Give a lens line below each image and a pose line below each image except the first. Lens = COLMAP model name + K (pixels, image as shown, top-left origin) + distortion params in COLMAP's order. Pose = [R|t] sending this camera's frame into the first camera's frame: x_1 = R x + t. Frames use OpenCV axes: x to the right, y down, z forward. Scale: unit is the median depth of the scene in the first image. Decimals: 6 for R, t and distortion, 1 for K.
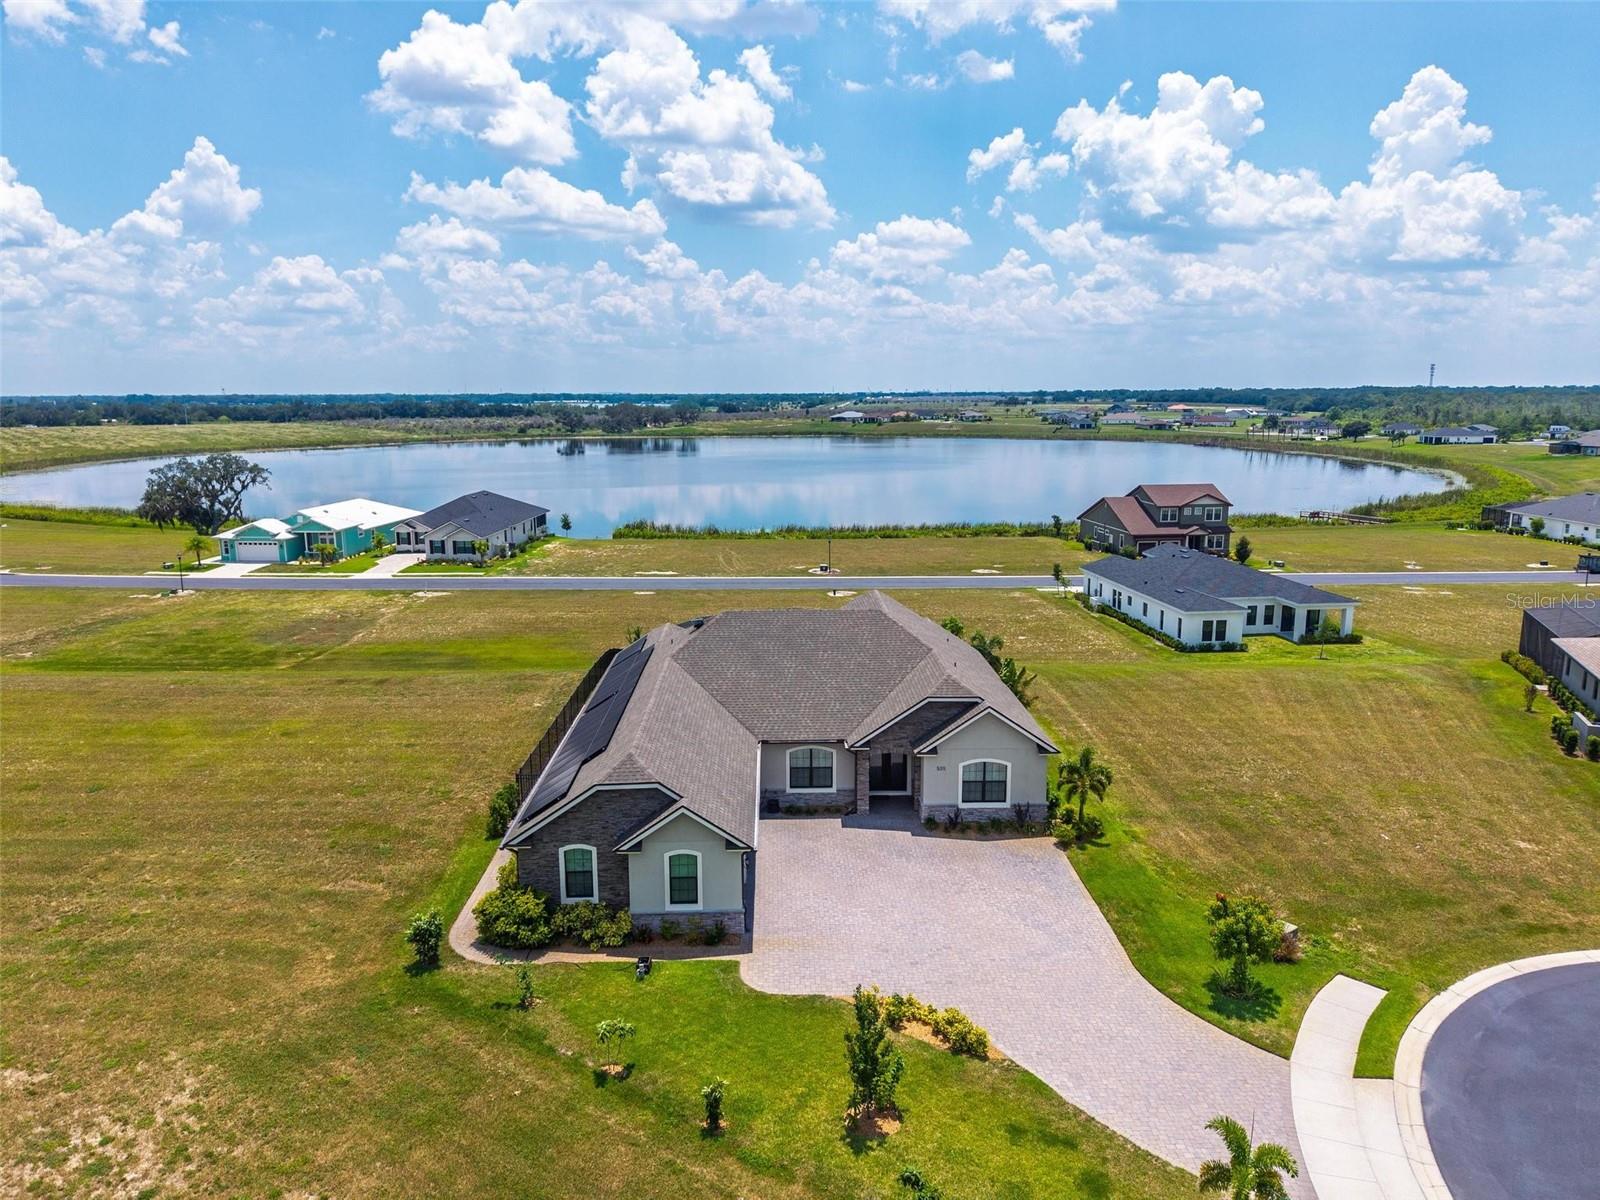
lens RADIAL K [[1069.5, 0, 794.7], [0, 1069.5, 599.0], [0, 0, 1]] dist [0.013294, -0.008763]
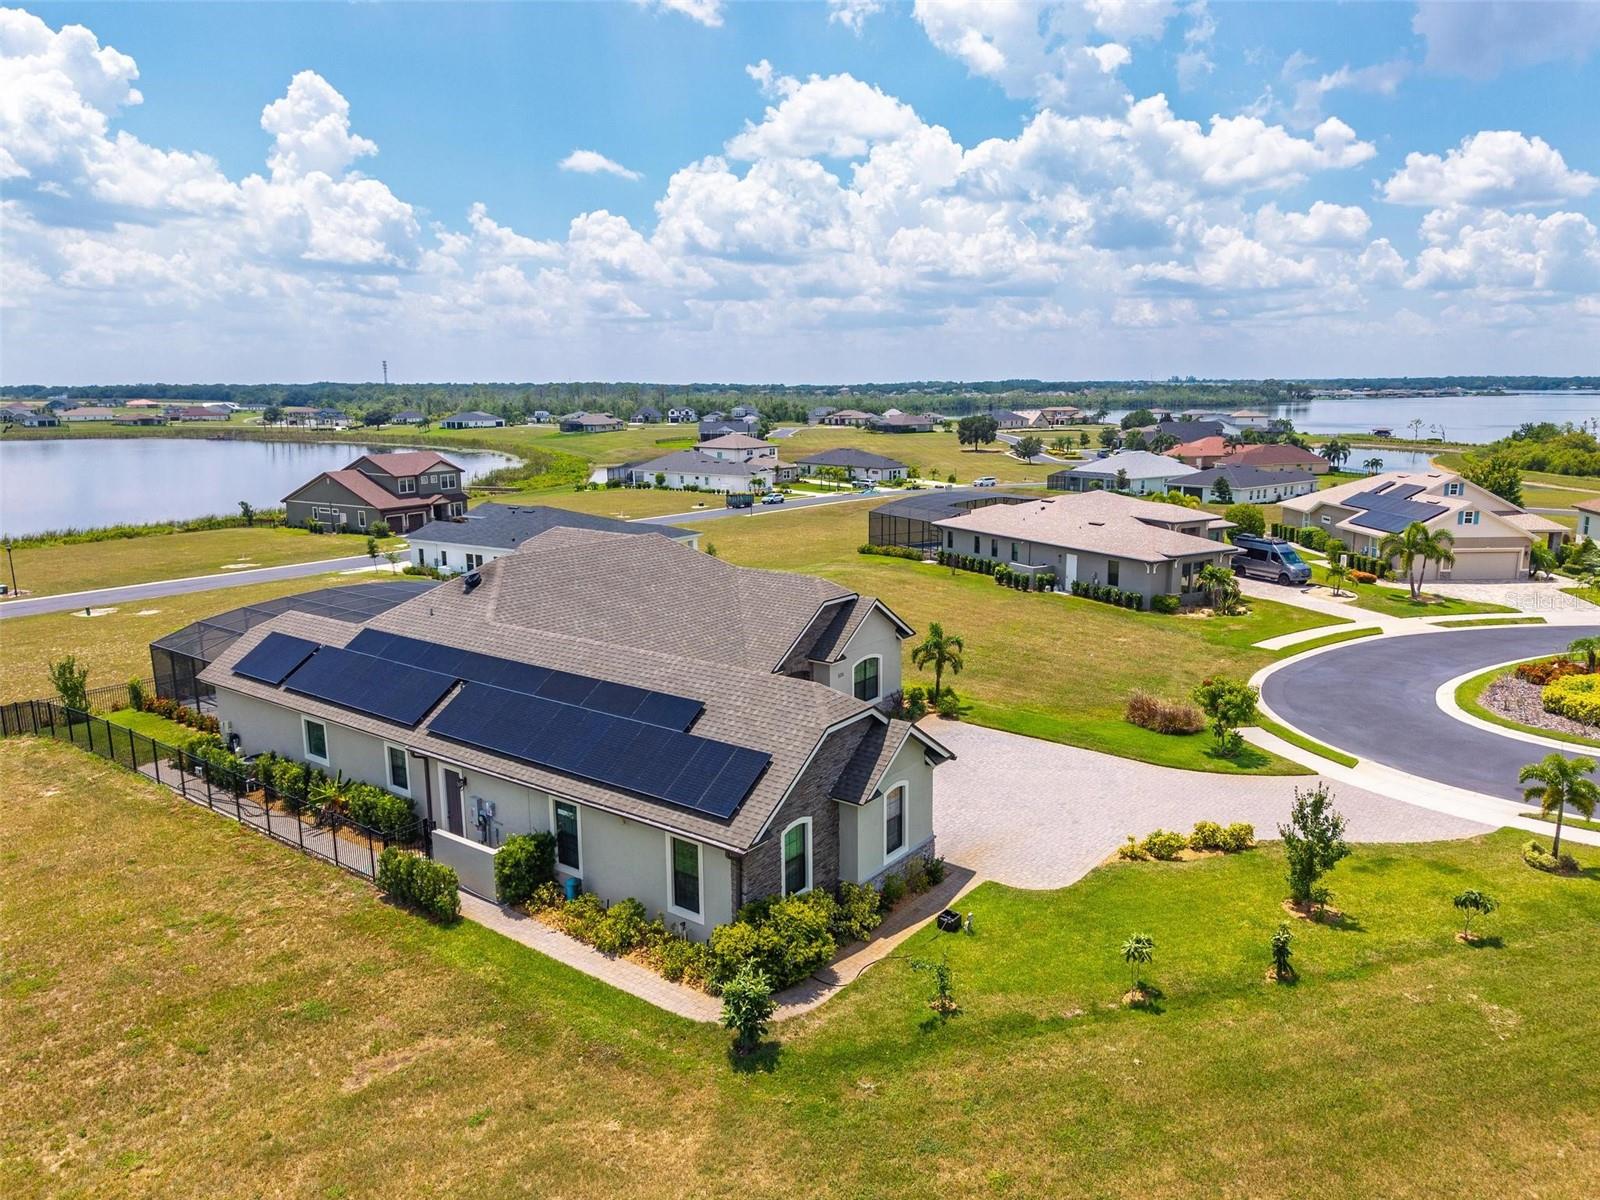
lens RADIAL K [[1110.4, 0, 824.2], [0, 1110.4, 584.4], [0, 0, 1]] dist [0.029292, -0.028279]
pose [[0.613670, -0.138565, 0.777309, -0.614495], [0.152752, 0.986716, 0.055300, 0.025283], [-0.774646, 0.084800, 0.626684, 0.401004]]
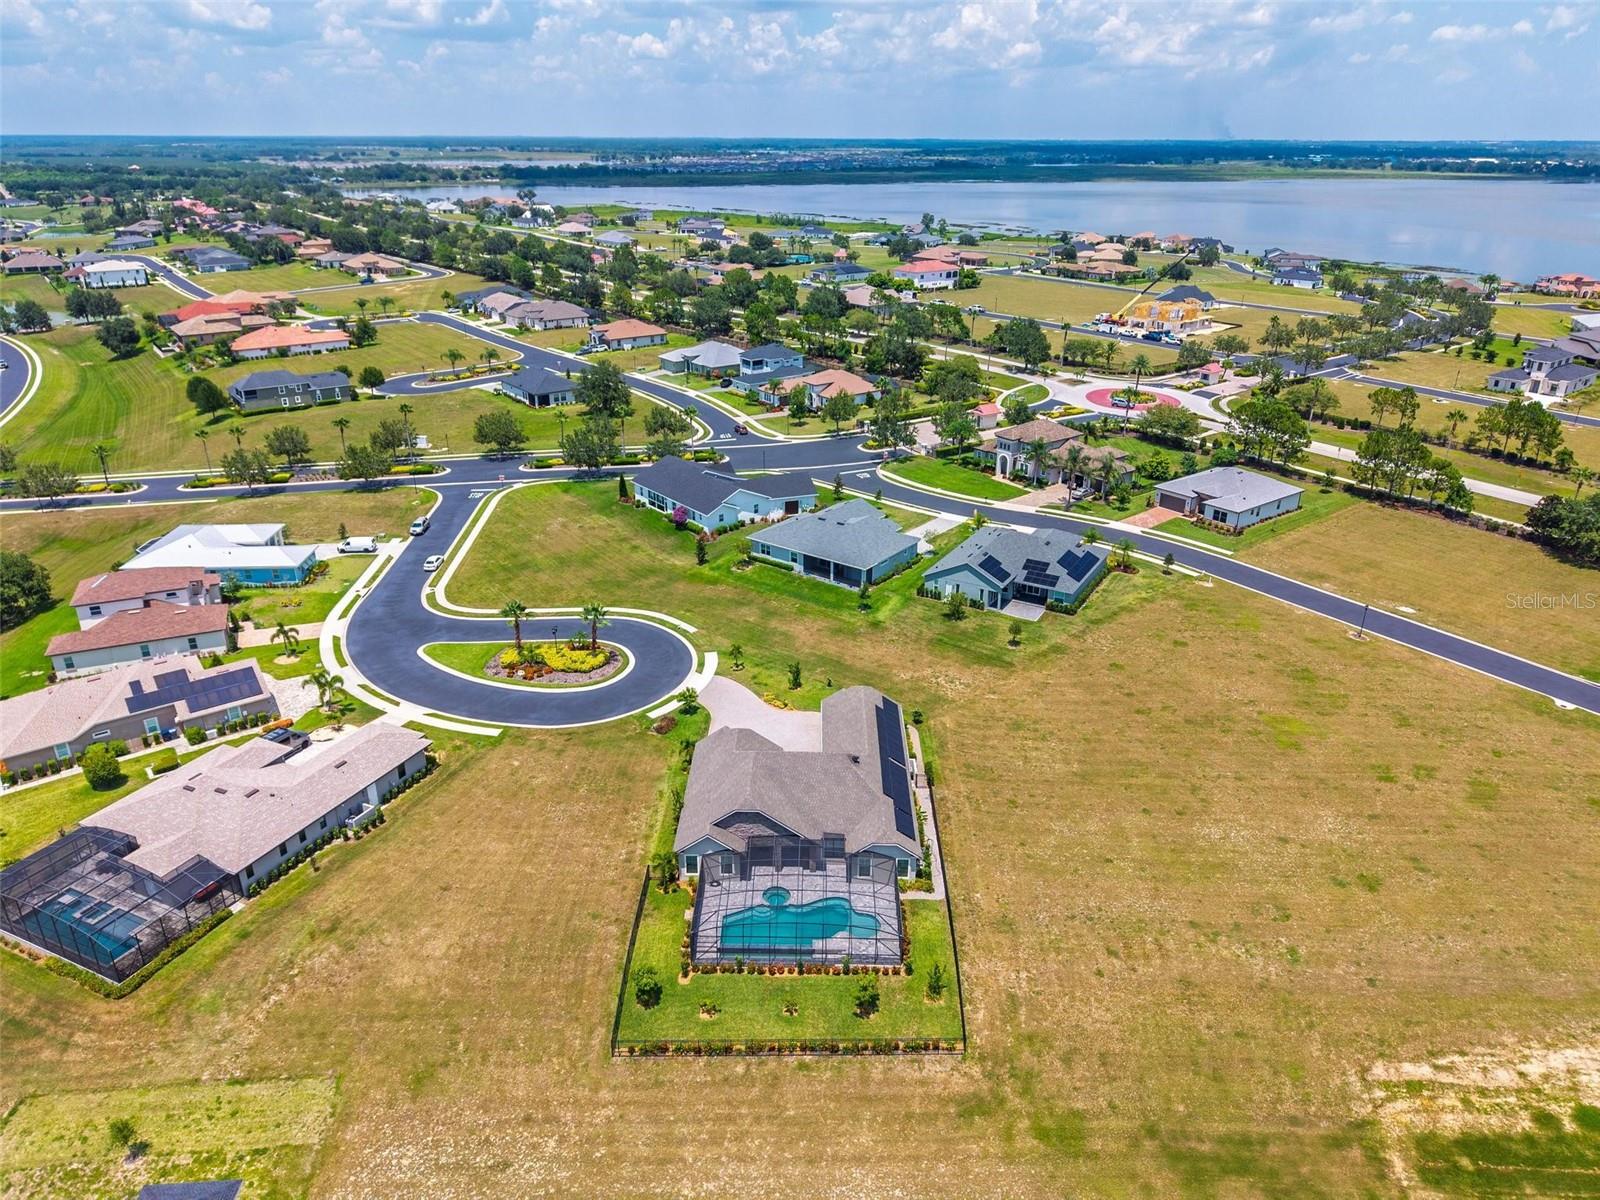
lens RADIAL K [[1069.5, 0, 794.7], [0, 1069.5, 599.0], [0, 0, 1]] dist [0.013294, -0.008763]
pose [[-0.998877, -0.016210, 0.044519, -0.073892], [0.011780, 0.825170, 0.564762, -1.465523], [-0.045890, 0.564652, -0.824052, 2.764486]]
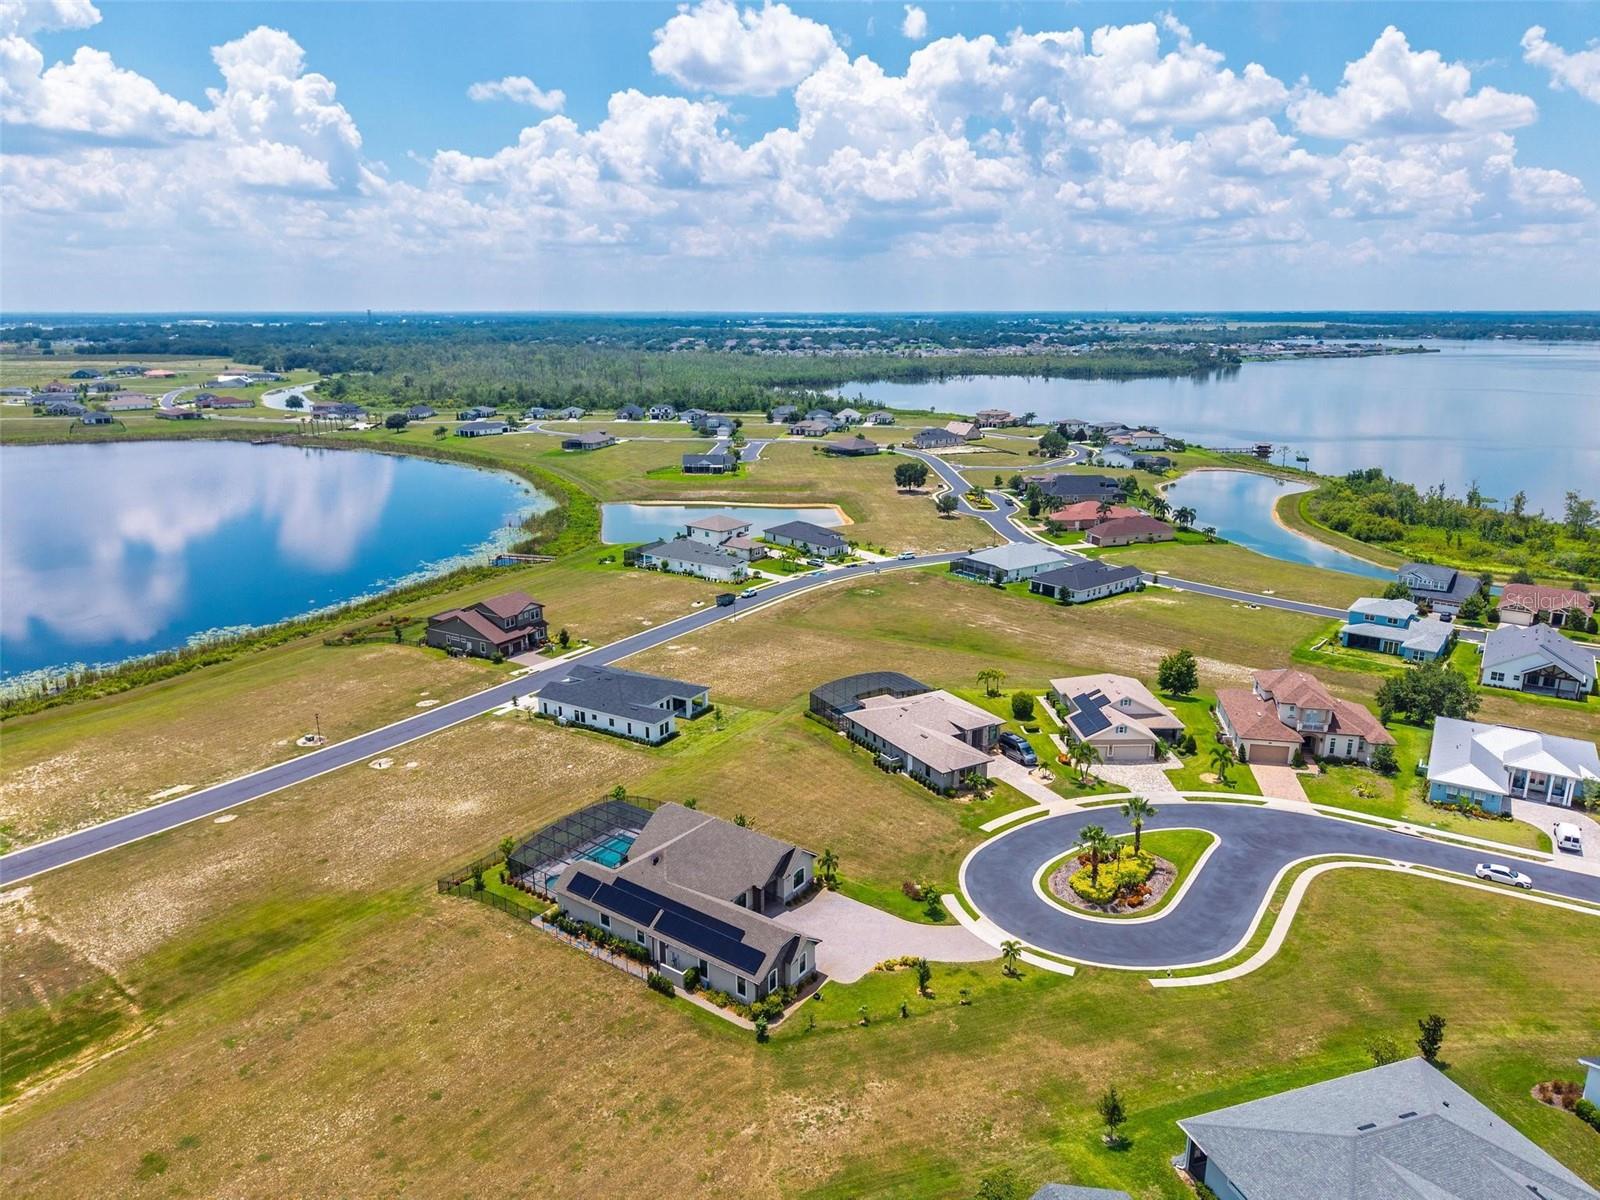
lens RADIAL K [[1069.5, 0, 794.7], [0, 1069.5, 599.0], [0, 0, 1]] dist [0.013294, -0.008763]
pose [[0.609242, -0.203103, 0.766533, -1.589860], [0.149148, 0.978741, 0.140788, -0.808839], [-0.778832, 0.028553, 0.626583, -0.551184]]
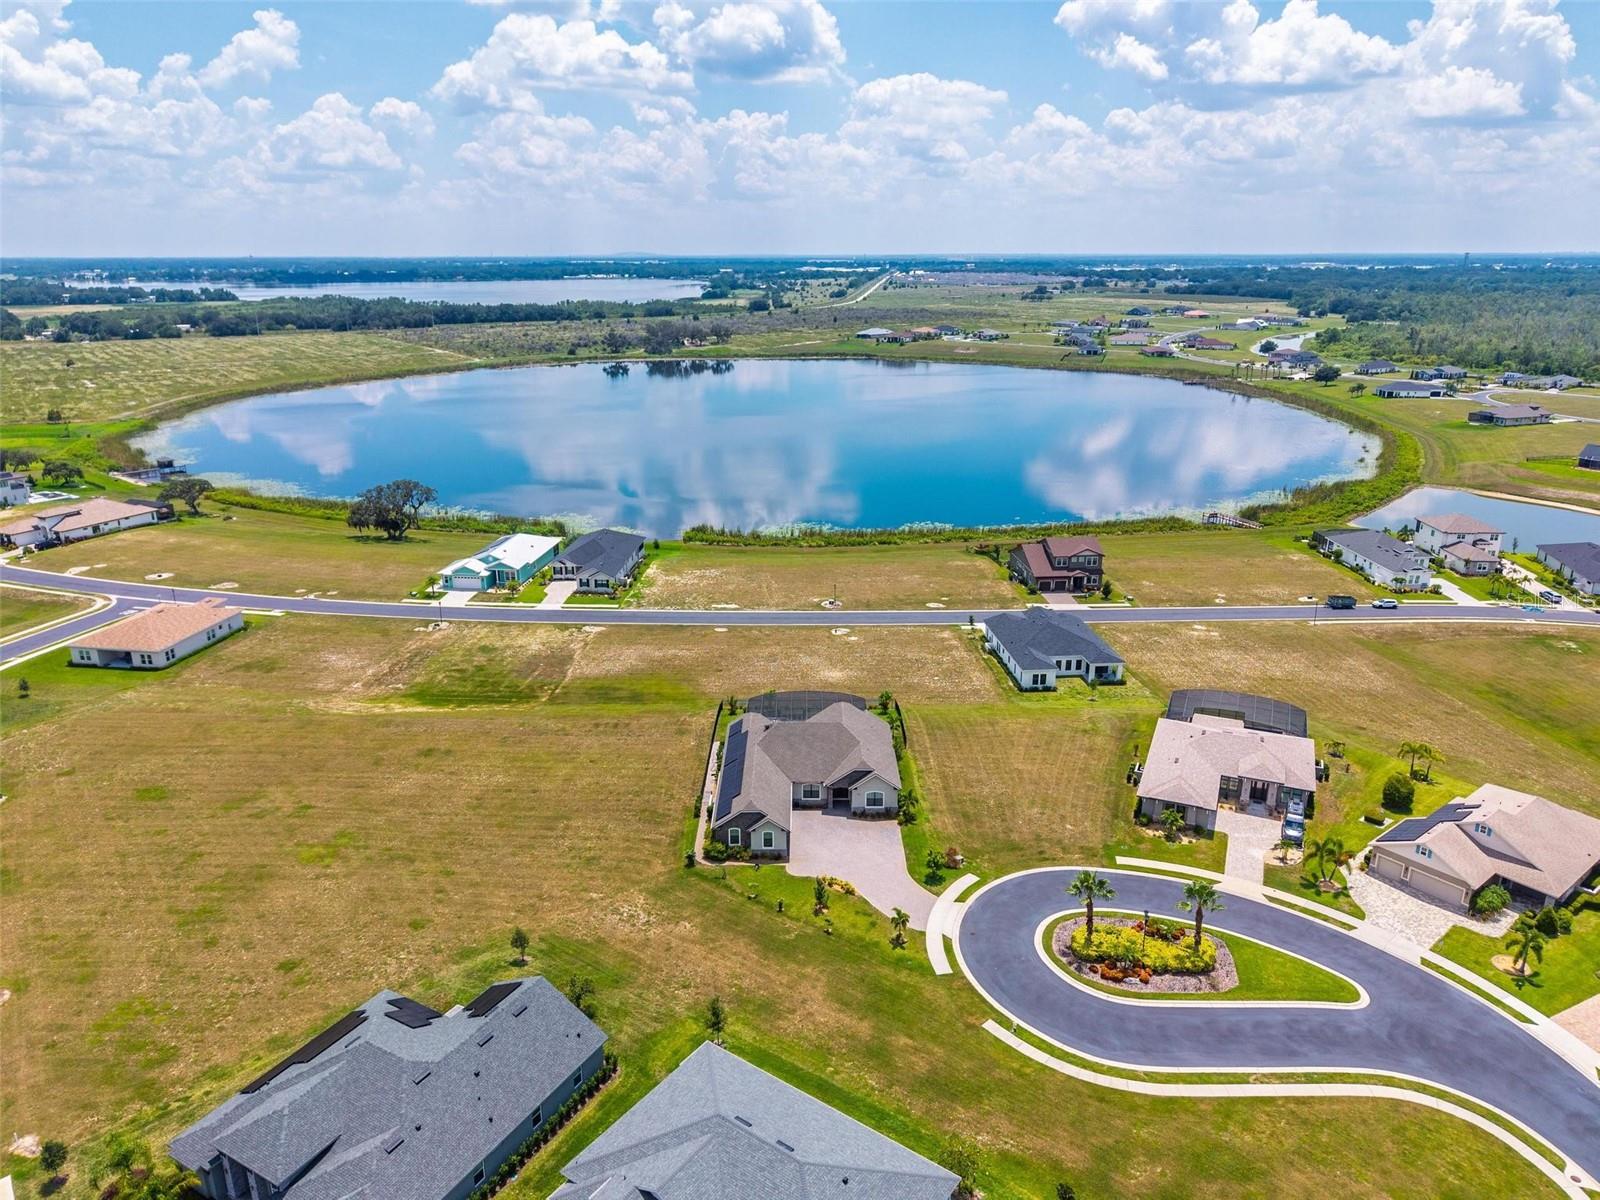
lens RADIAL K [[1064.5, 0, 797.9], [0, 1064.5, 596.7], [0, 0, 1]] dist [0.038042, -0.034164]
pose [[0.999687, 0.011755, -0.022074, 0.036498], [-0.009025, 0.992739, 0.119946, -0.668231], [0.023324, -0.119709, 0.992535, -1.642718]]
